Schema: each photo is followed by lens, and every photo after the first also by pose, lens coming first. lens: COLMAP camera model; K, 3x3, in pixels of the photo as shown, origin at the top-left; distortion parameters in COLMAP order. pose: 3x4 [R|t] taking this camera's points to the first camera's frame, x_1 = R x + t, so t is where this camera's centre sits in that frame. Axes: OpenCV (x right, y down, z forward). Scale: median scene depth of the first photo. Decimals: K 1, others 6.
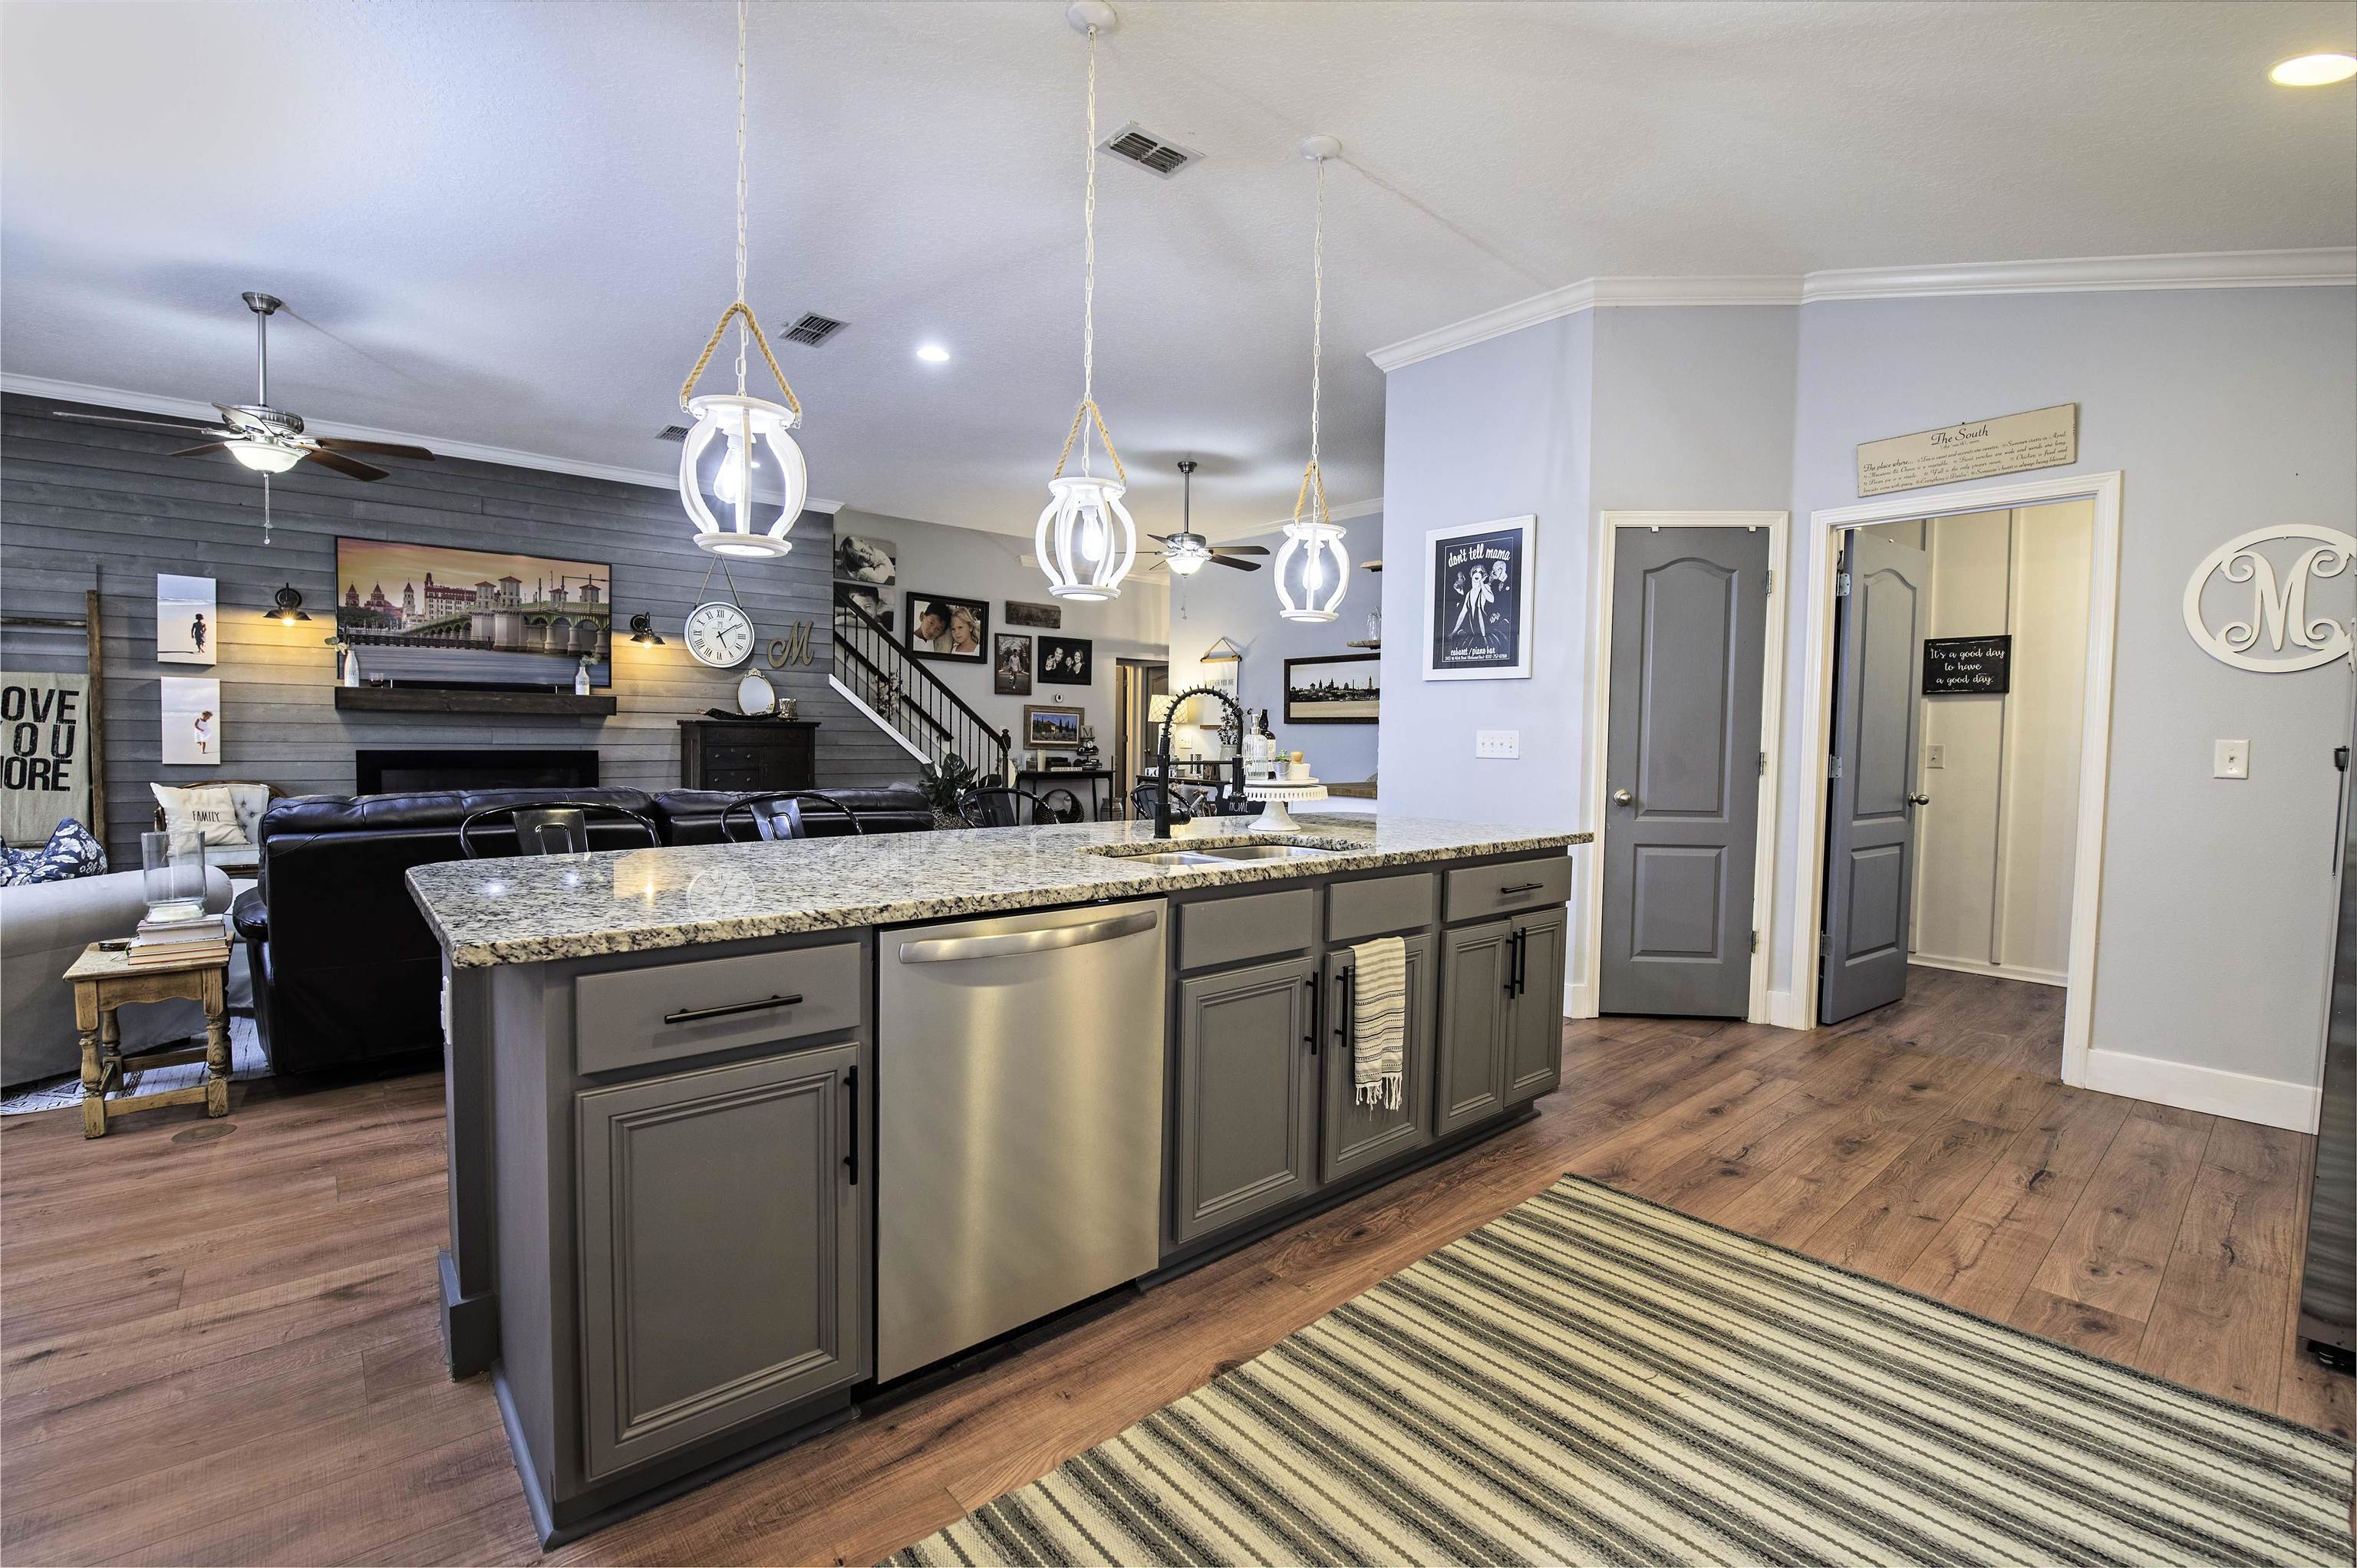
lens RADIAL K [[1020.9, 0, 1180.7], [0, 1020.9, 783.4], [0, 0, 1]] dist [-0.004162, -0.001846]
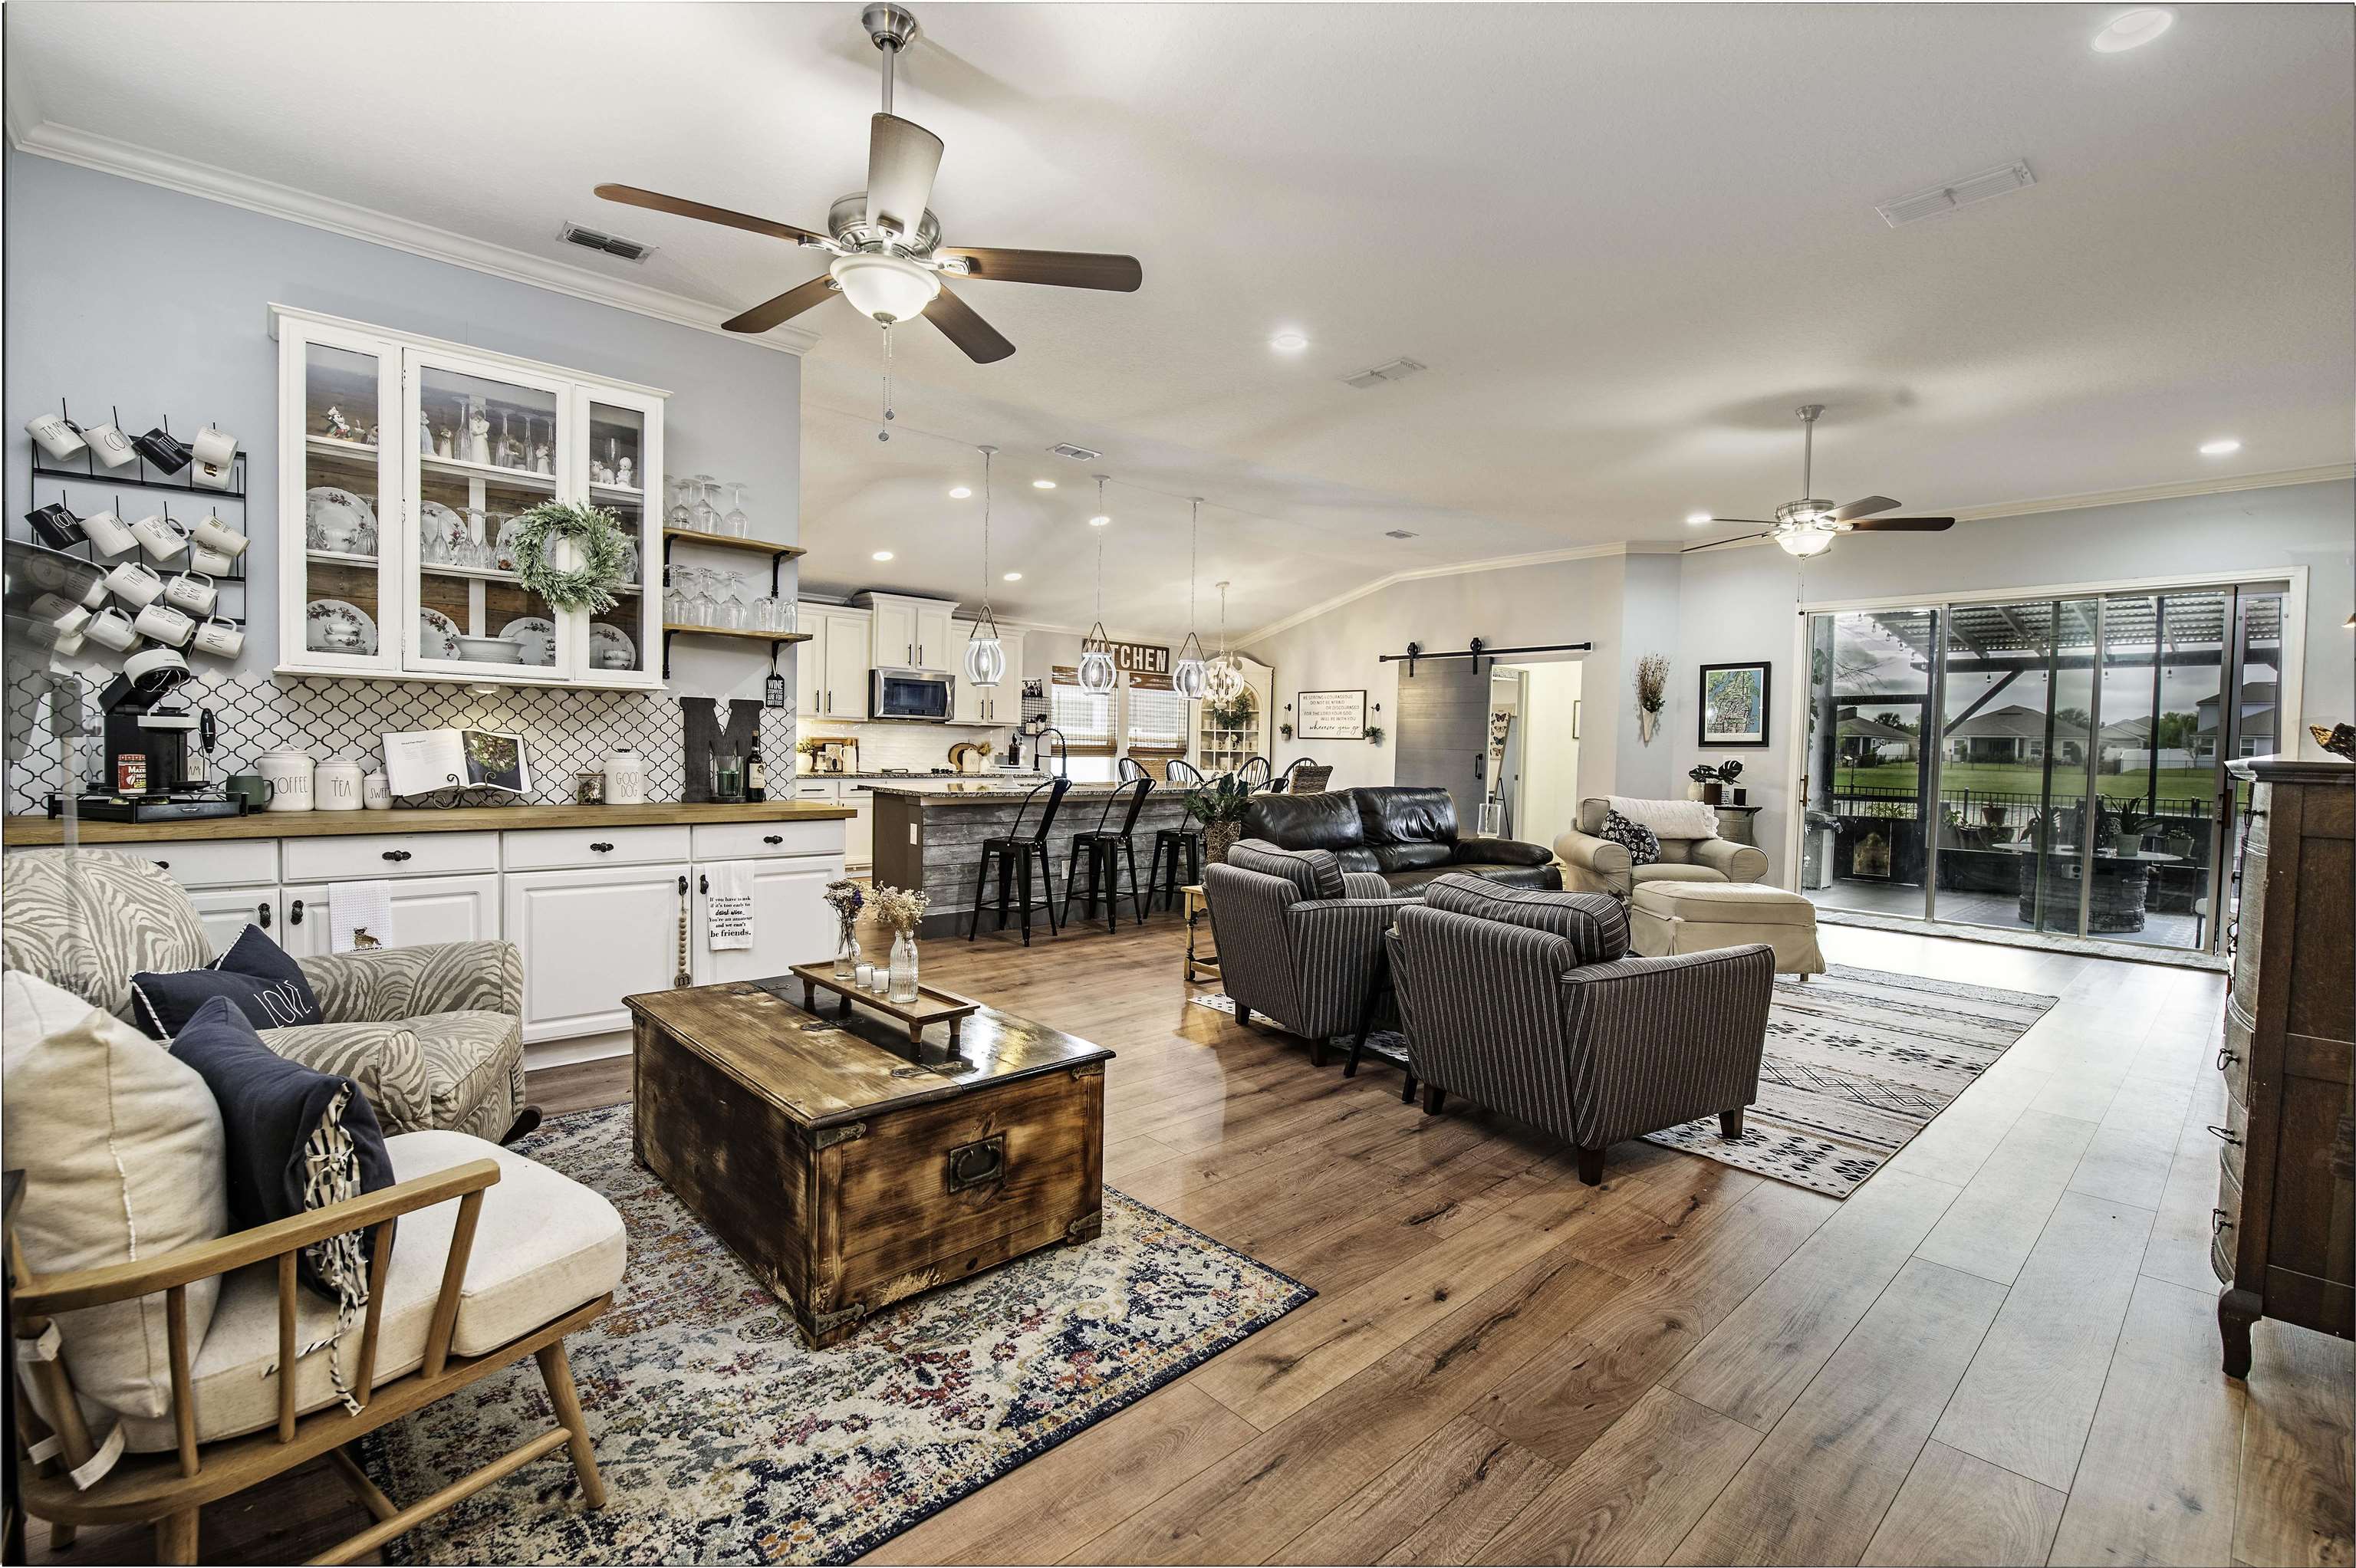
lens RADIAL K [[1020.5, 0, 1187.0], [0, 1020.5, 779.1], [0, 0, 1]] dist [-0.004162, -0.001846]
pose [[-0.998738, -0.042042, -0.027492, -0.153870], [-0.044161, 0.995683, 0.081641, -0.114510], [0.023941, 0.082752, -0.996283, 2.116863]]
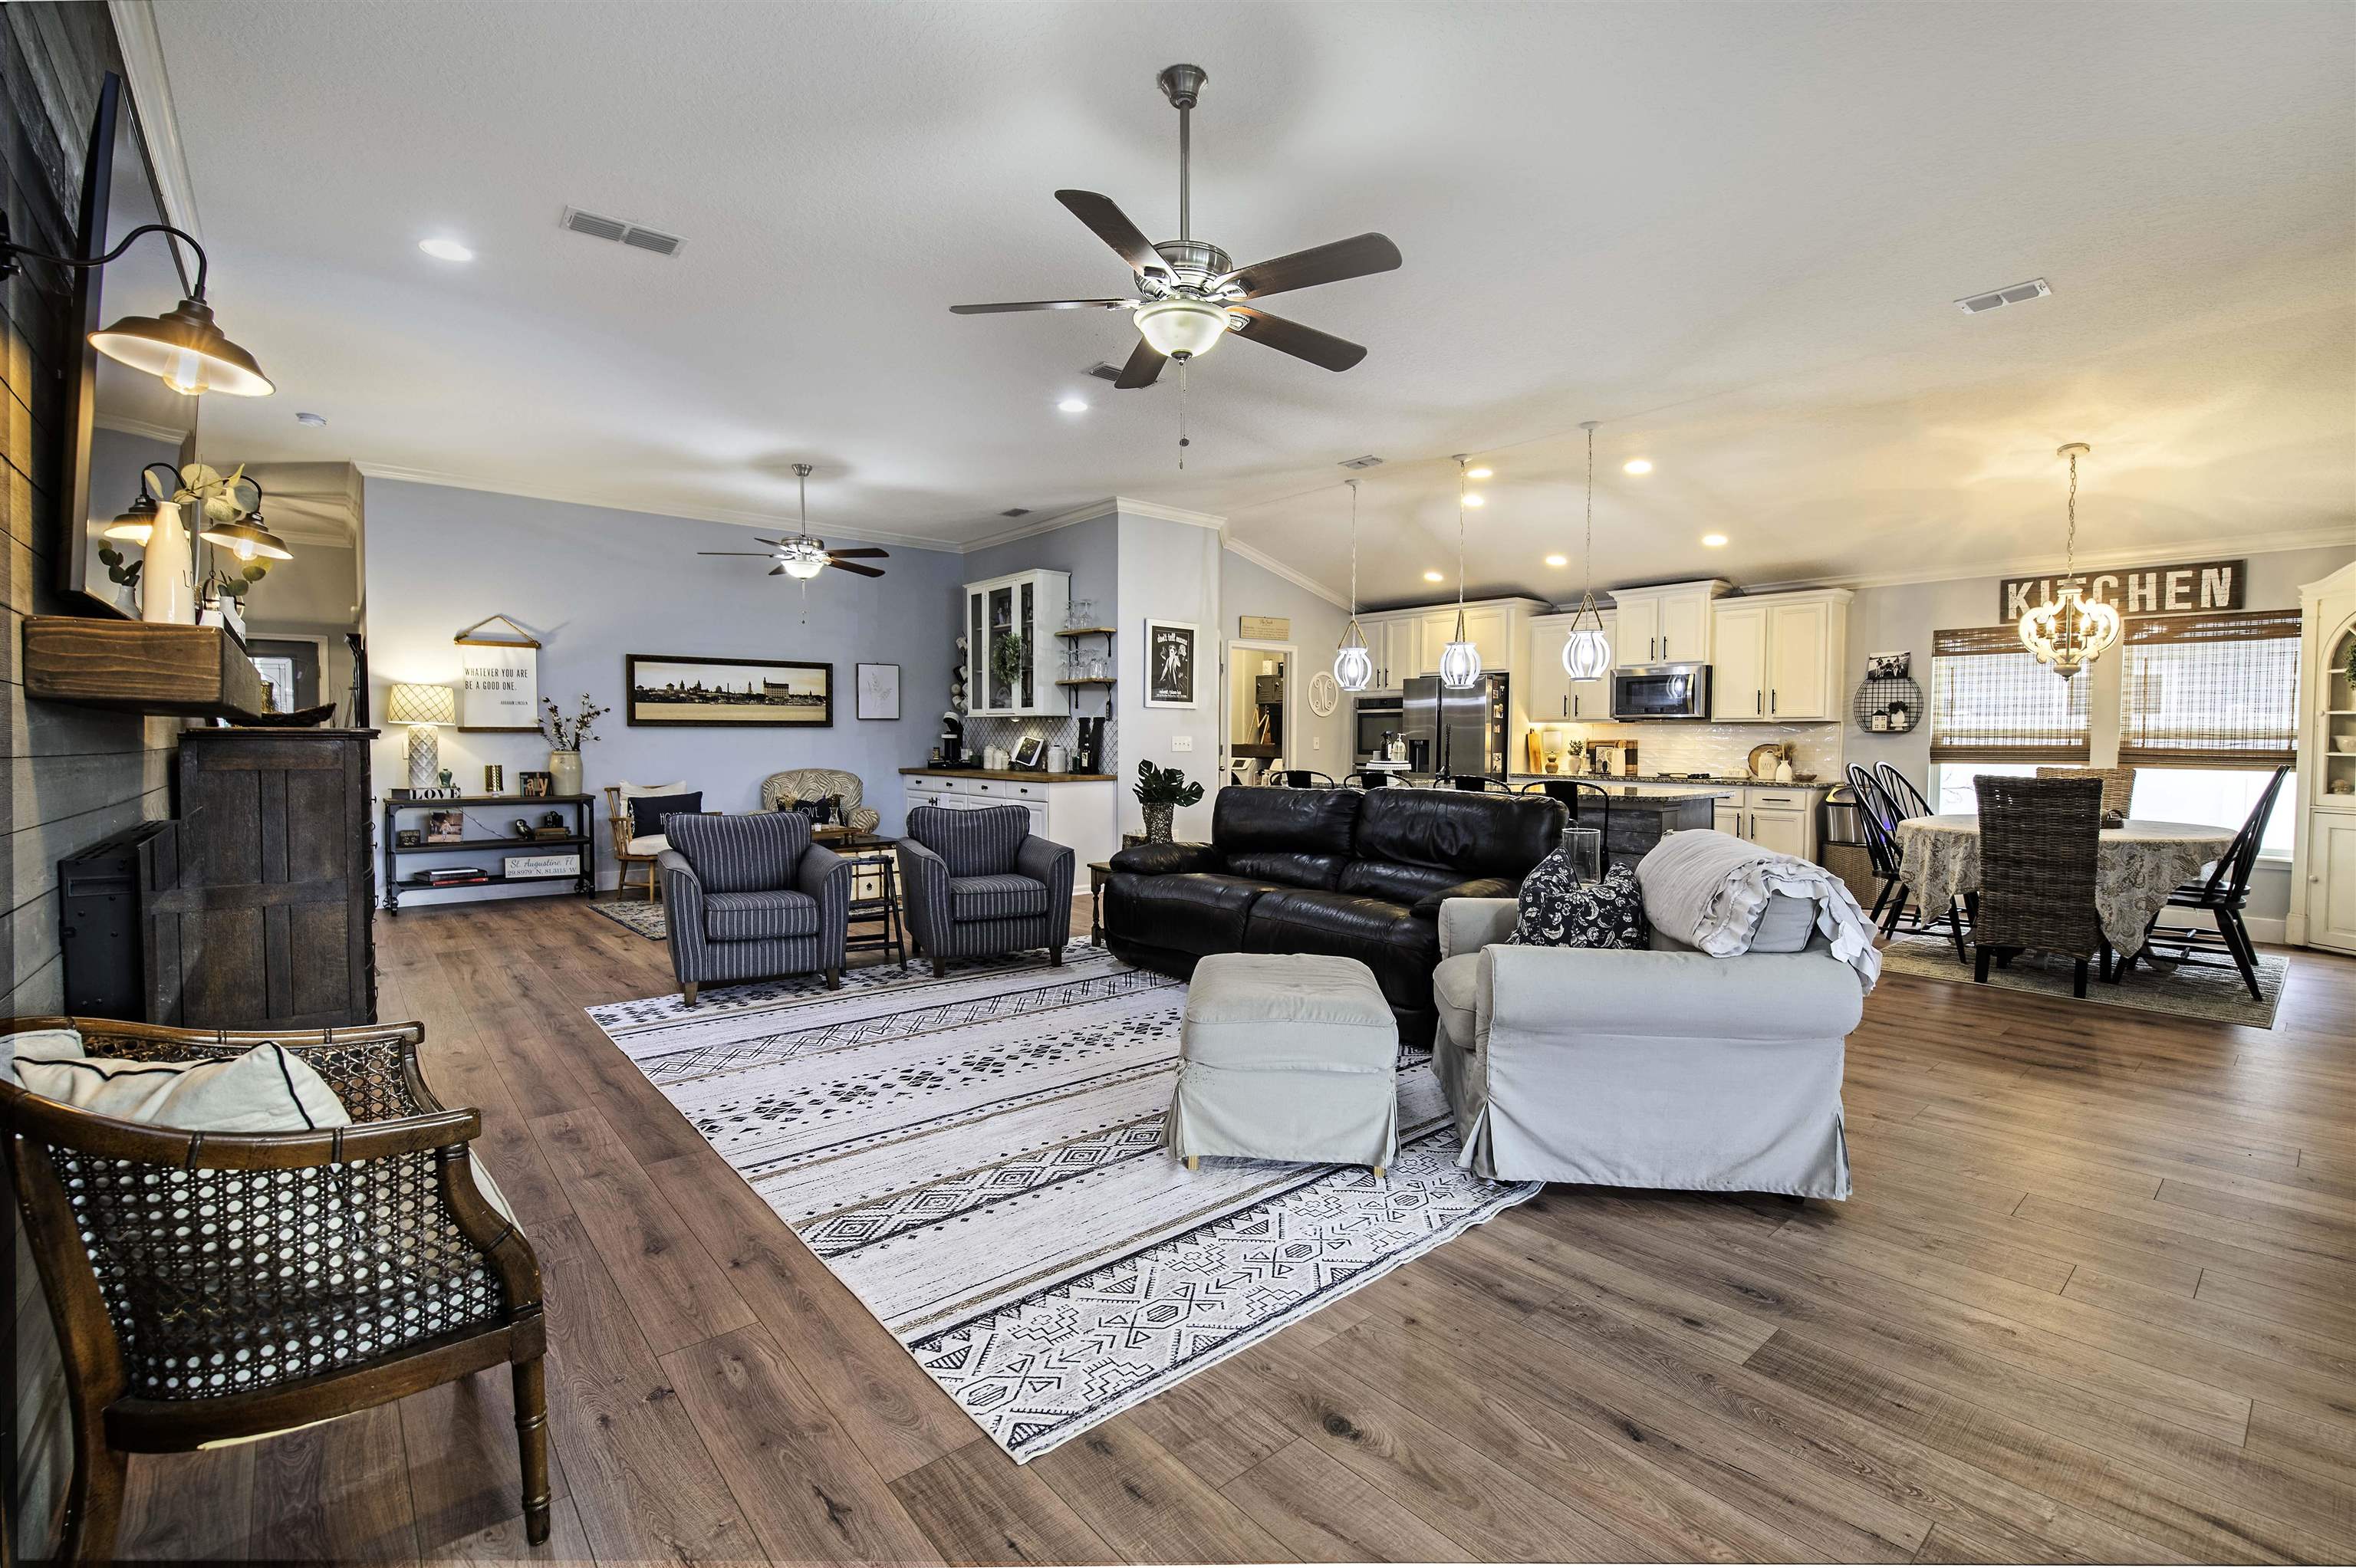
lens RADIAL K [[1020.5, 0, 1193.1], [0, 1020.5, 772.5], [0, 0, 1]] dist [-0.004162, -0.001846]
pose [[0.004197, -0.052043, 0.998636, -1.507012], [0.044362, 0.997671, 0.051806, -0.081032], [-0.999007, 0.044084, 0.006496, 0.961291]]
